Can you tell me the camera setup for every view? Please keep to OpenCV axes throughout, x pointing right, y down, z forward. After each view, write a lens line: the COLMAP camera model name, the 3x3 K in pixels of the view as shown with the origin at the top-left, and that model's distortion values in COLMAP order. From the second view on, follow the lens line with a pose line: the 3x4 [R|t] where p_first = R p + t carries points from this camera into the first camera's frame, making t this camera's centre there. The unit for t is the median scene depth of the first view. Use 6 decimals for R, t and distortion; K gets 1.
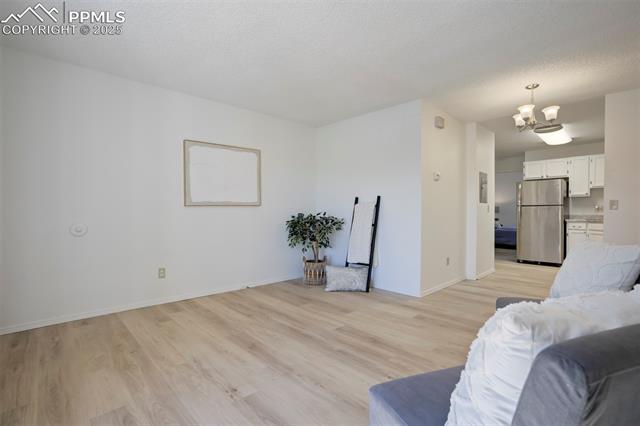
lens RADIAL K [[300.6, 0, 315.1], [0, 300.6, 214.8], [0, 0, 1]] dist [-0.041802, 0.017833]
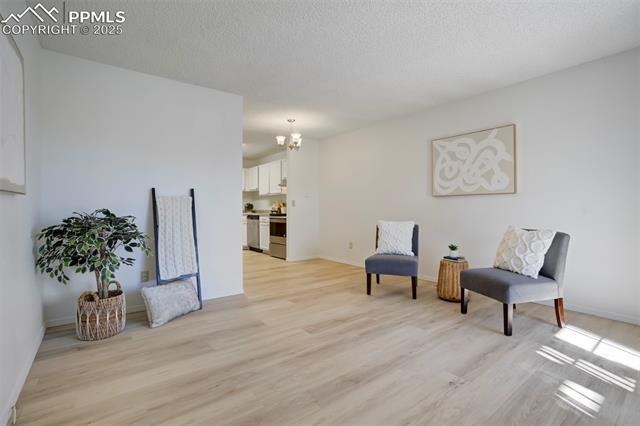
lens RADIAL K [[300.6, 0, 321.7], [0, 300.6, 210.3], [0, 0, 1]] dist [-0.041802, 0.017833]
pose [[0.090712, -0.009035, 0.995836, -0.663403], [0.014010, 0.999871, 0.007796, -0.006754], [-0.995779, 0.013244, 0.090827, 0.677667]]
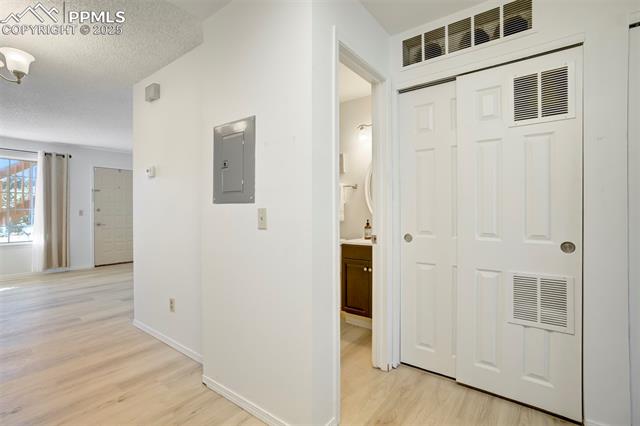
lens RADIAL K [[300.6, 0, 320.5], [0, 300.6, 210.4], [0, 0, 1]] dist [-0.041802, 0.017833]
pose [[0.169648, -0.003565, -0.985498, 1.315595], [-0.006422, 0.999968, -0.004723, -0.042572], [0.985484, 0.007130, 0.169620, 1.445816]]
